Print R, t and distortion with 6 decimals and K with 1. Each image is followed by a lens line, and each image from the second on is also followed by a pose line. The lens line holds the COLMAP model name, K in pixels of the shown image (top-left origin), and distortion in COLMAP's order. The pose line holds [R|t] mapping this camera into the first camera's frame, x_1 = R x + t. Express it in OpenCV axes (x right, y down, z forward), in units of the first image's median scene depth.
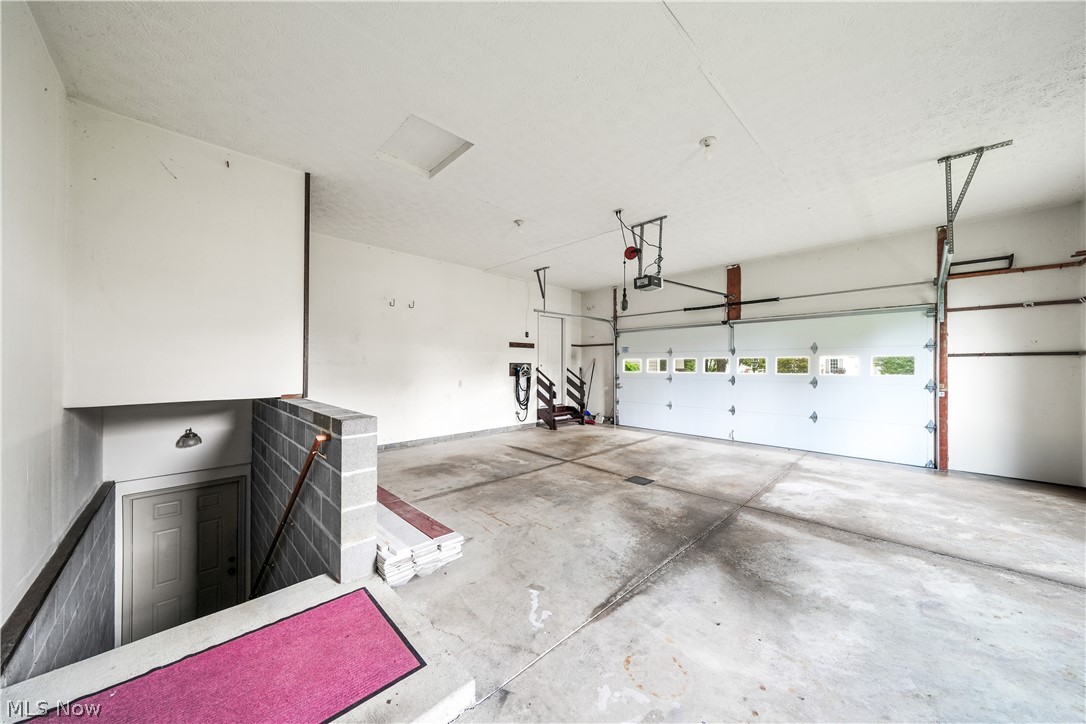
lens RADIAL K [[367.4, 0, 541.8], [0, 367.4, 364.4], [0, 0, 1]] dist [-0.000981, 0.000049]
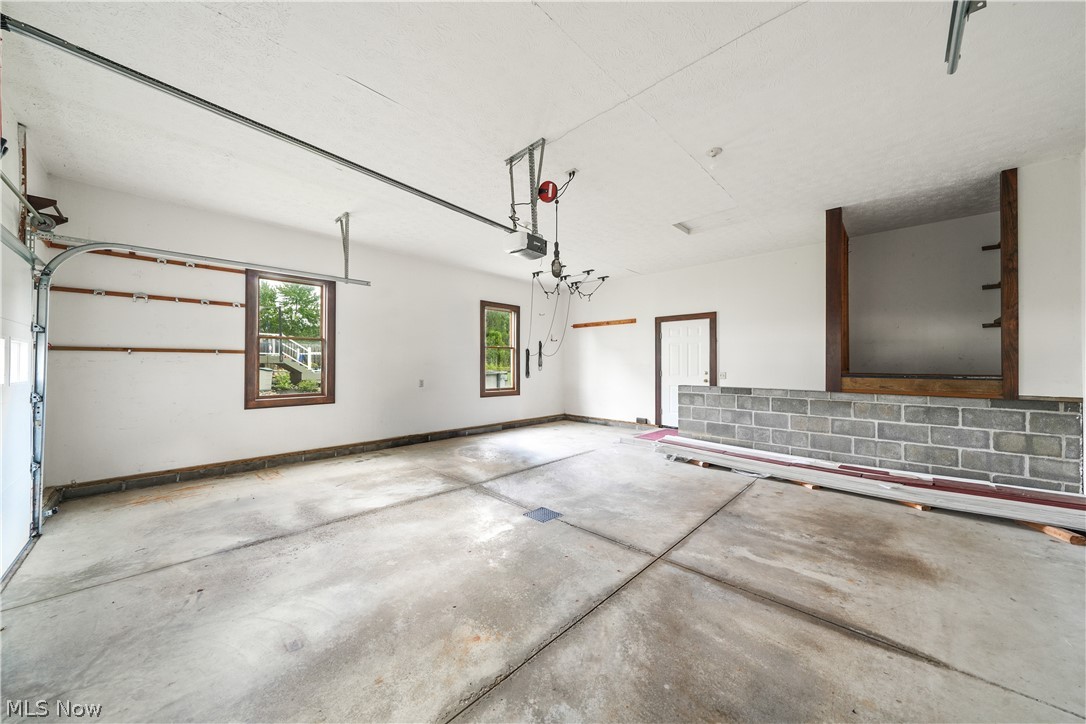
lens RADIAL K [[367.4, 0, 544.2], [0, 367.4, 362.7], [0, 0, 1]] dist [-0.000981, 0.000049]
pose [[-0.999464, -0.004924, -0.032349, 0.294426], [-0.004538, 0.999918, -0.011996, 0.008092], [0.032406, -0.011843, -0.999405, 1.798440]]
